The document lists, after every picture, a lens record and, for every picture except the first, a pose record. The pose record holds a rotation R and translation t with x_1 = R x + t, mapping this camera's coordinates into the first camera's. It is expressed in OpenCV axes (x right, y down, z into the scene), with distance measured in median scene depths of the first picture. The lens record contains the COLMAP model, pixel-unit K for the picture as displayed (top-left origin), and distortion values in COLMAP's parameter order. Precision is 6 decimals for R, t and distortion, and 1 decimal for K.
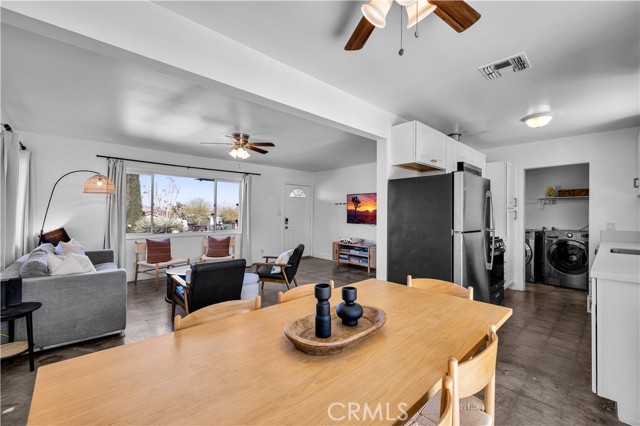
lens RADIAL K [[270.8, 0, 317.3], [0, 270.8, 212.9], [0, 0, 1]] dist [-0.003292, 0.000018]
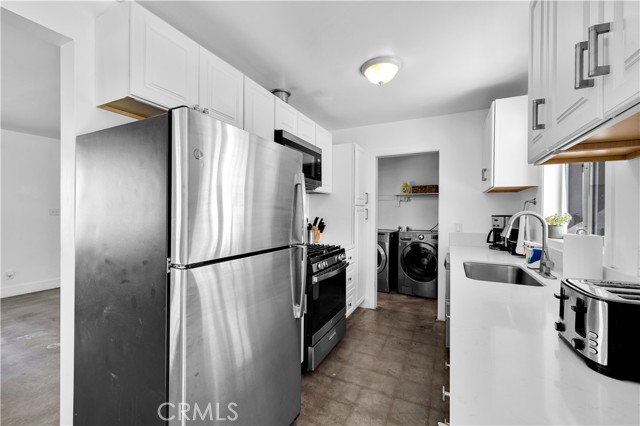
lens RADIAL K [[270.8, 0, 317.8], [0, 270.8, 211.8], [0, 0, 1]] dist [-0.003292, 0.000018]
pose [[0.931762, 0.000040, 0.363069, 0.299513], [-0.002452, 0.999978, 0.006181, -0.003166], [-0.363060, -0.006650, 0.931742, 0.301218]]
